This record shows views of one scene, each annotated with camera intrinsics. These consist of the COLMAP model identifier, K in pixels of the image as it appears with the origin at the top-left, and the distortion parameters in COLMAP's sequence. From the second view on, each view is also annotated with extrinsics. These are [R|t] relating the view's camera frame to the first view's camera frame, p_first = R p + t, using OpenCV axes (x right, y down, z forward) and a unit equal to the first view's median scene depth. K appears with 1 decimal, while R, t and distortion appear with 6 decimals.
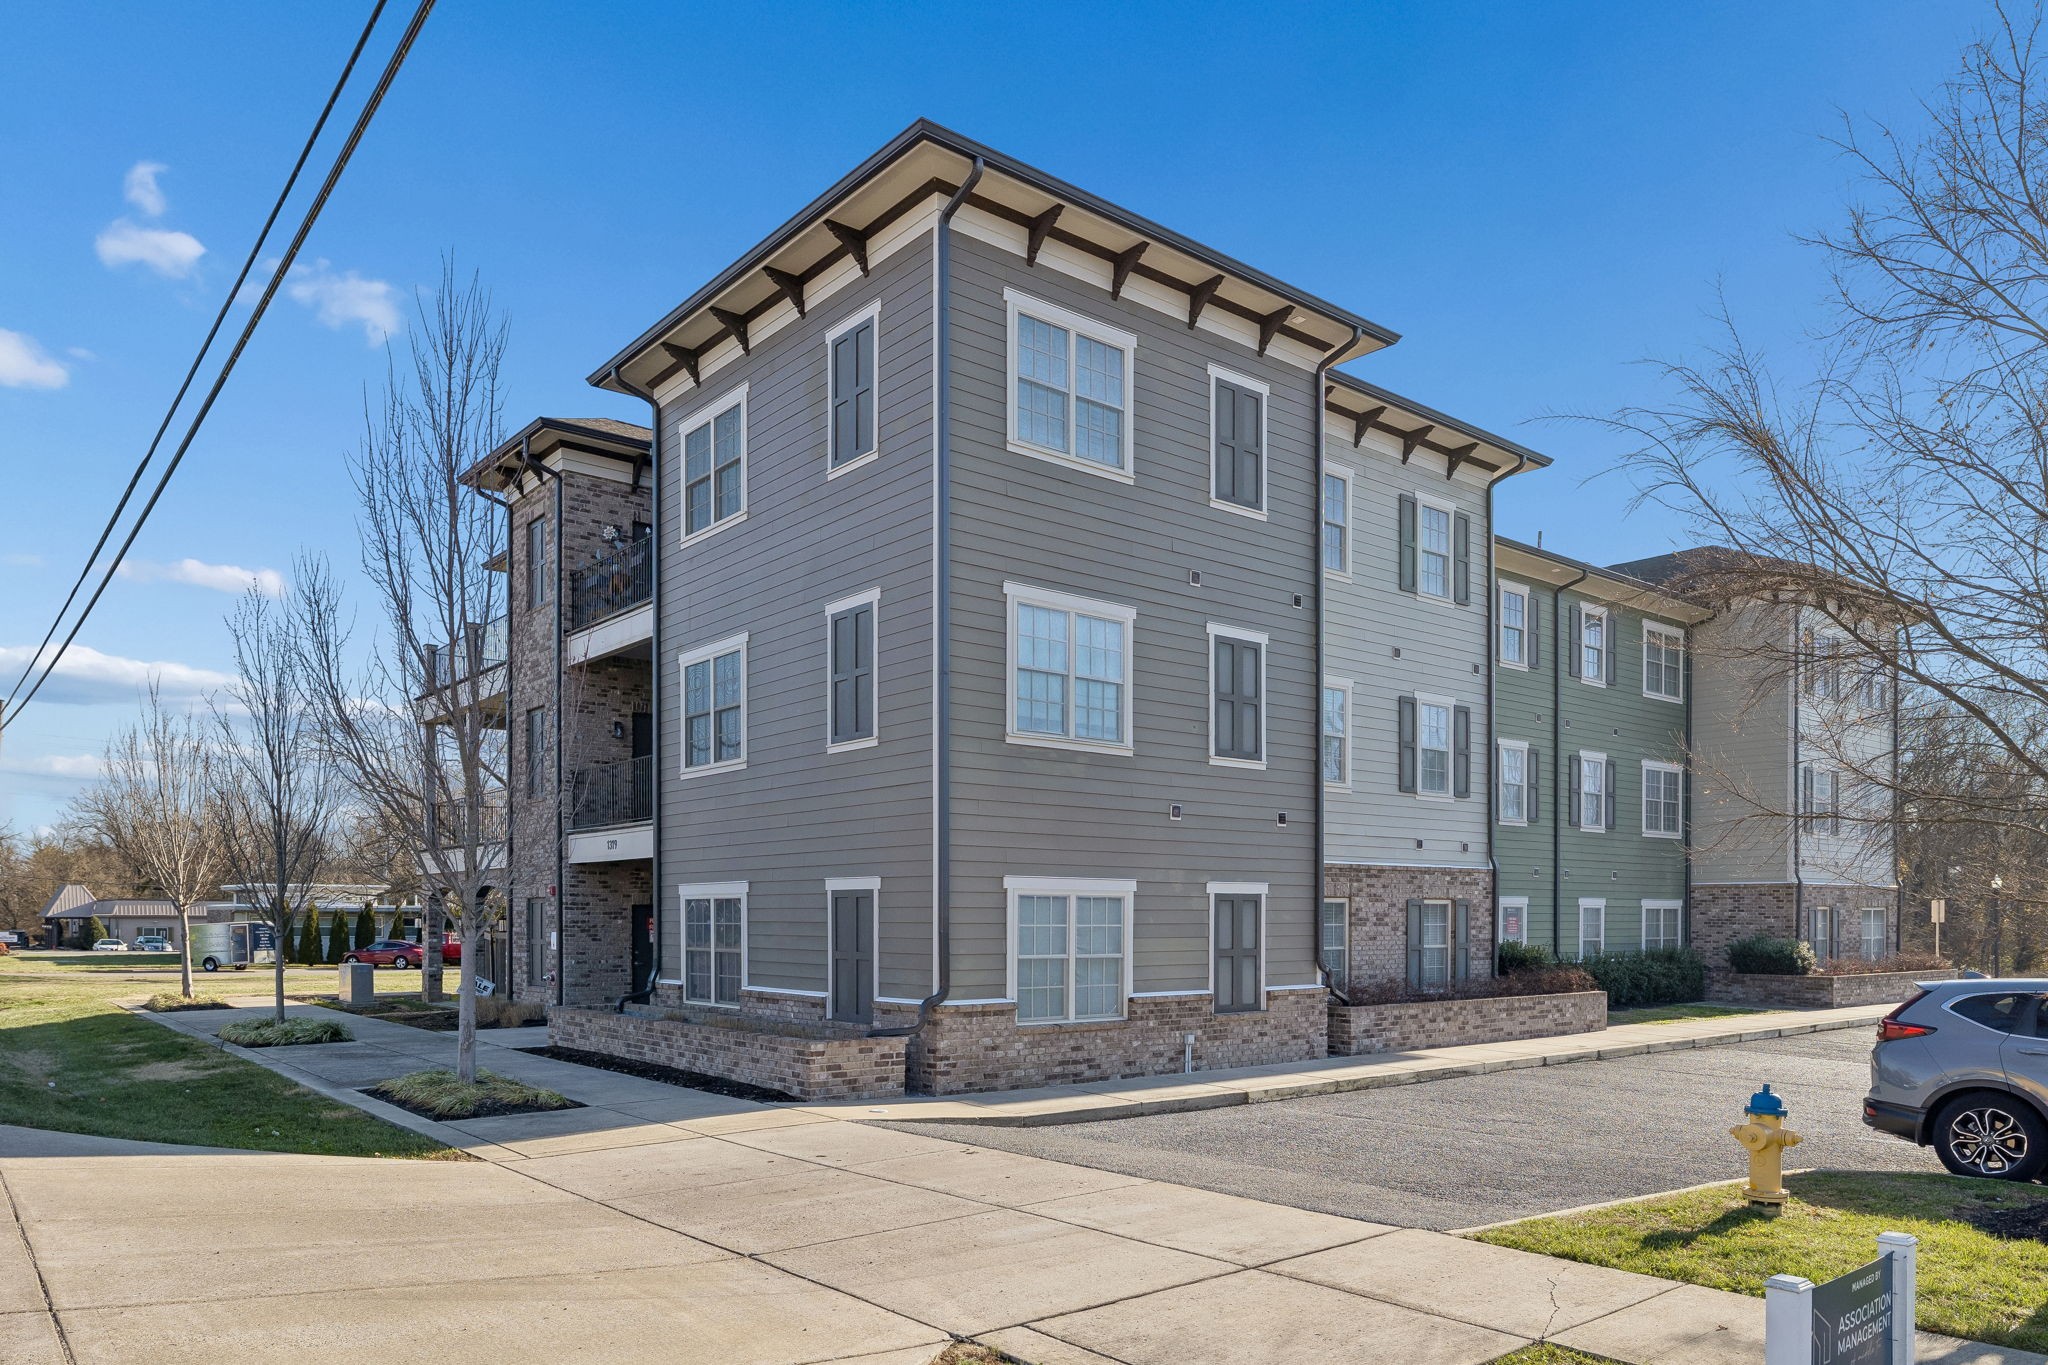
lens RADIAL K [[1355.1, 0, 1024.0], [0, 1355.1, 682.5], [0, 0, 1]] dist [0.002821, 0.001218]
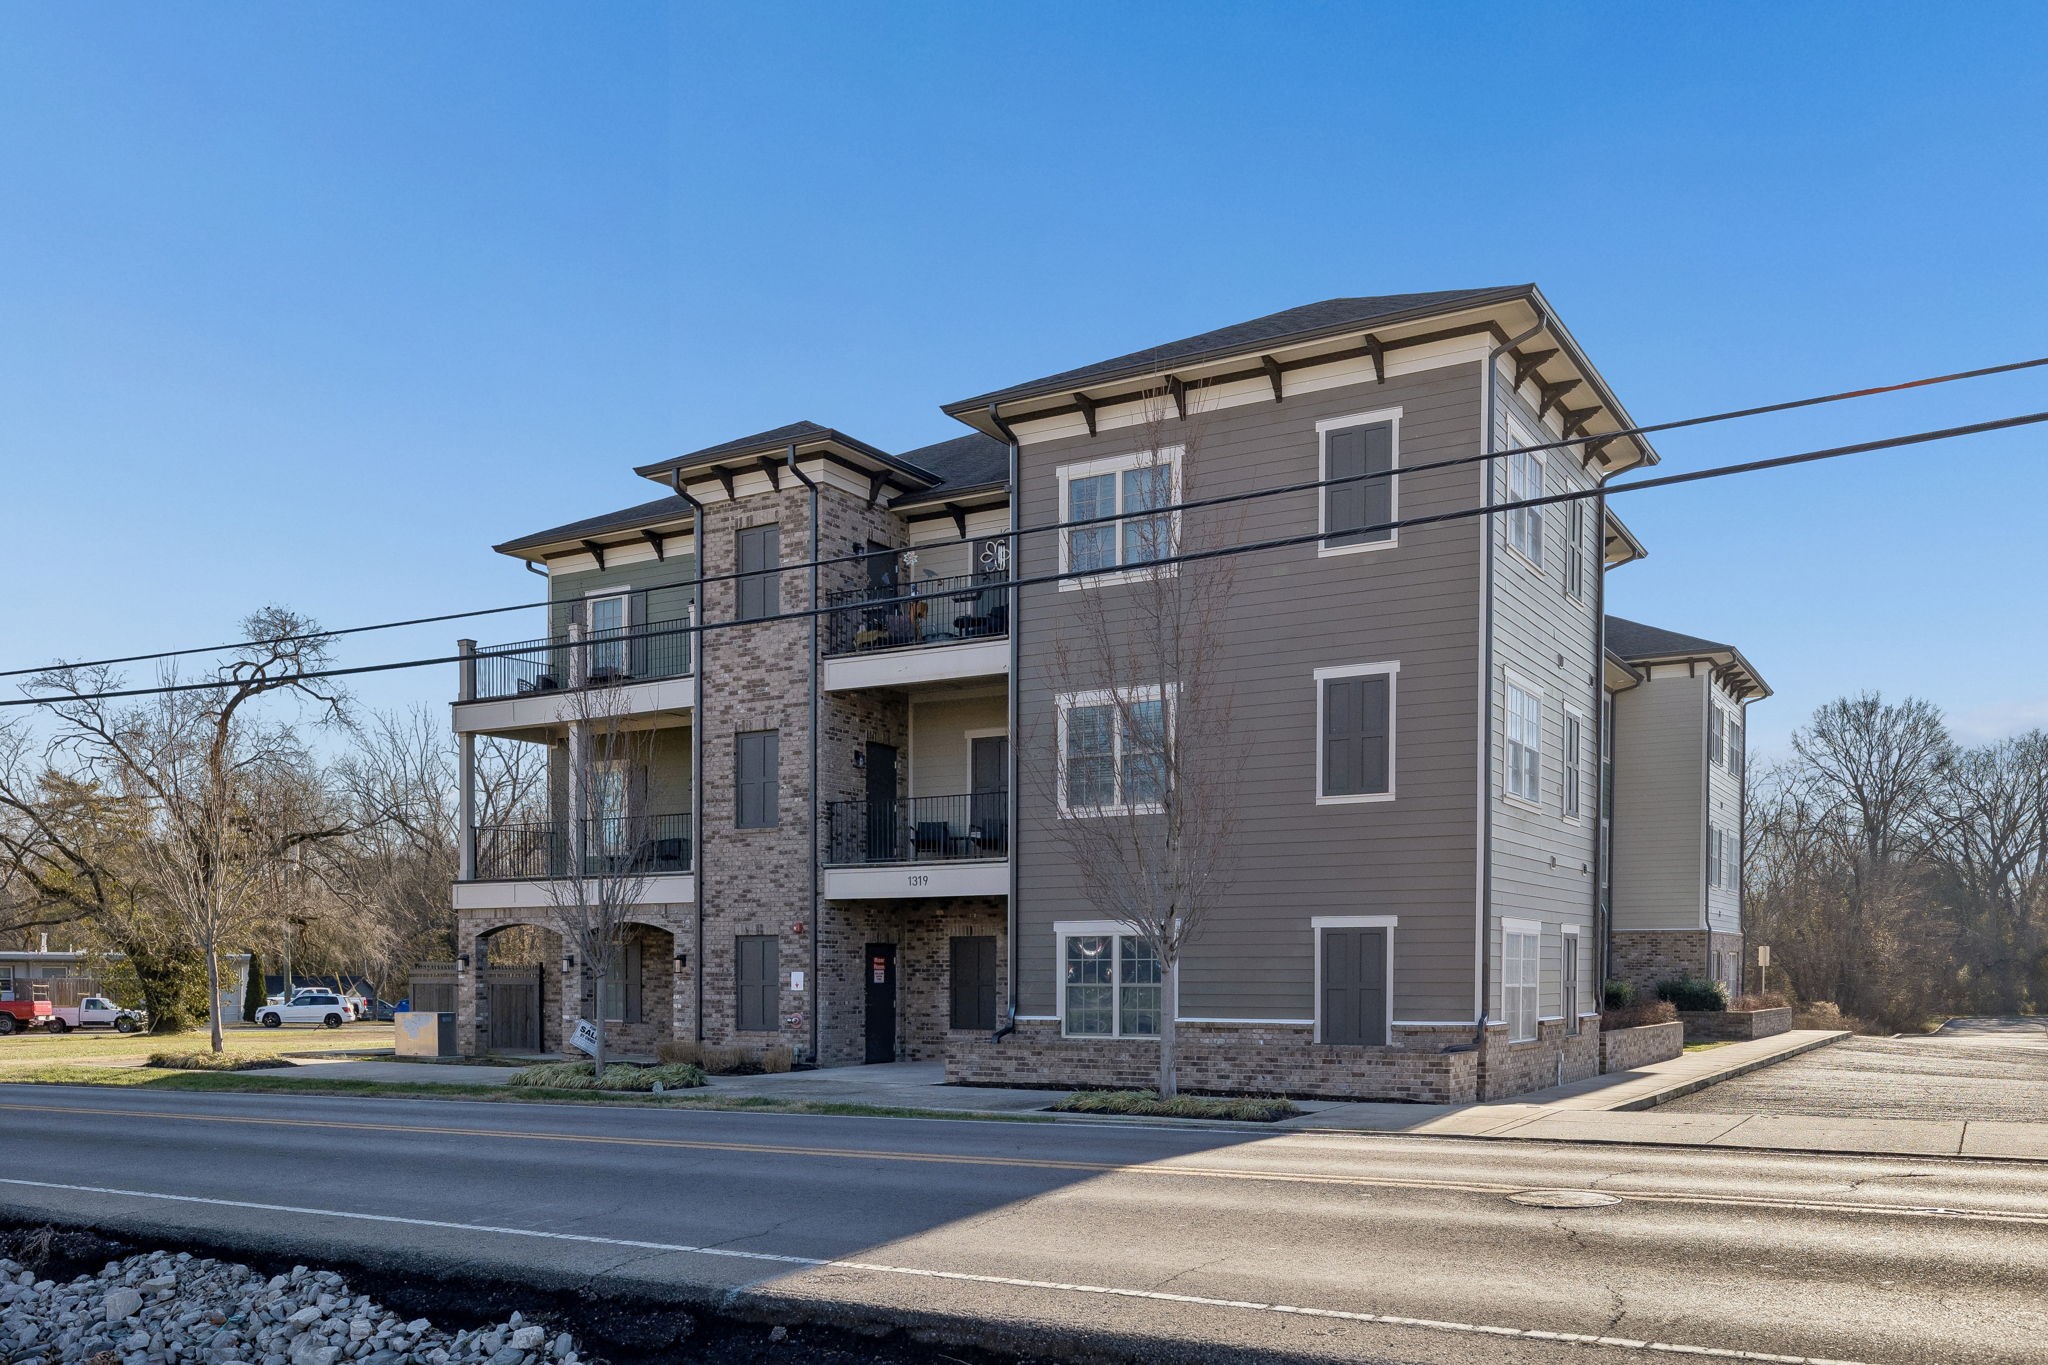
lens RADIAL K [[1686.9, 0, 1022.1], [0, 1686.9, 664.9], [0, 0, 1]] dist [-0.013348, -0.003653]
pose [[0.941654, 0.058871, 0.331393, -0.715159], [-0.056004, 0.998265, -0.018201, -0.019409], [-0.331889, -0.001420, 0.943317, -0.187589]]
